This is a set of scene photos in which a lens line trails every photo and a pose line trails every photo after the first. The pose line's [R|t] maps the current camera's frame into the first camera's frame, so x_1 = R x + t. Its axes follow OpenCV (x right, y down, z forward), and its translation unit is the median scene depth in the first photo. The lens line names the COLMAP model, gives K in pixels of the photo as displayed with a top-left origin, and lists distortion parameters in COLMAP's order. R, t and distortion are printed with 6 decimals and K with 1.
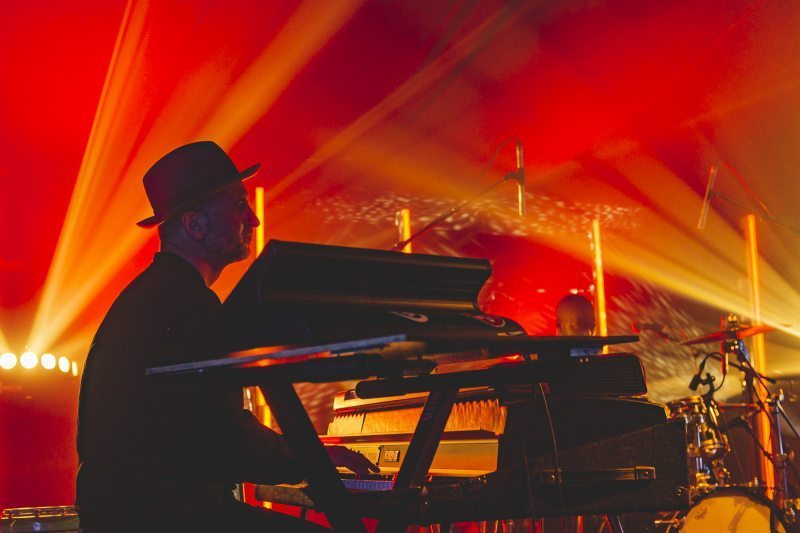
lens RADIAL K [[1005.3, 0, 399.6], [0, 1005.3, 268.0], [0, 0, 1]] dist [-0.019324, 0.000000]
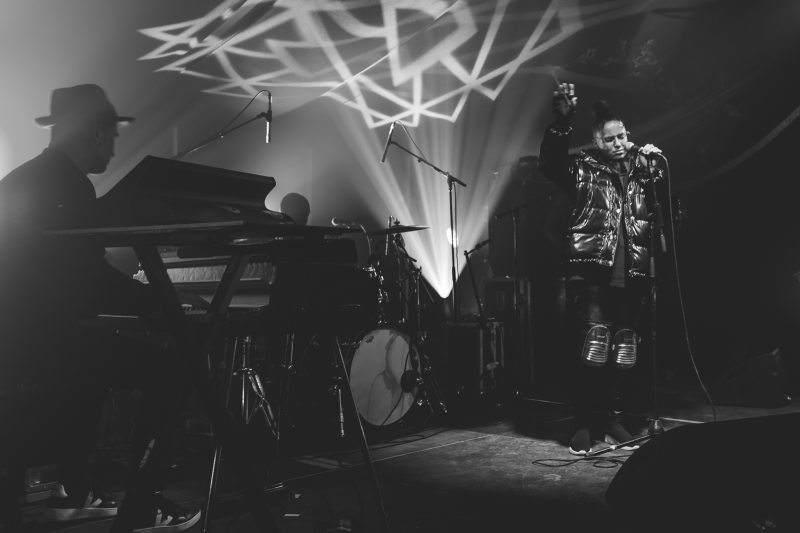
lens RADIAL K [[693.2, 0, 400.7], [0, 693.2, 265.7], [0, 0, 1]] dist [-0.004835, -0.002902]
pose [[0.940526, 0.040237, 0.337329, -0.085608], [-0.081344, 0.990749, 0.108624, -0.005293], [-0.329838, -0.129603, 0.935099, -0.139607]]
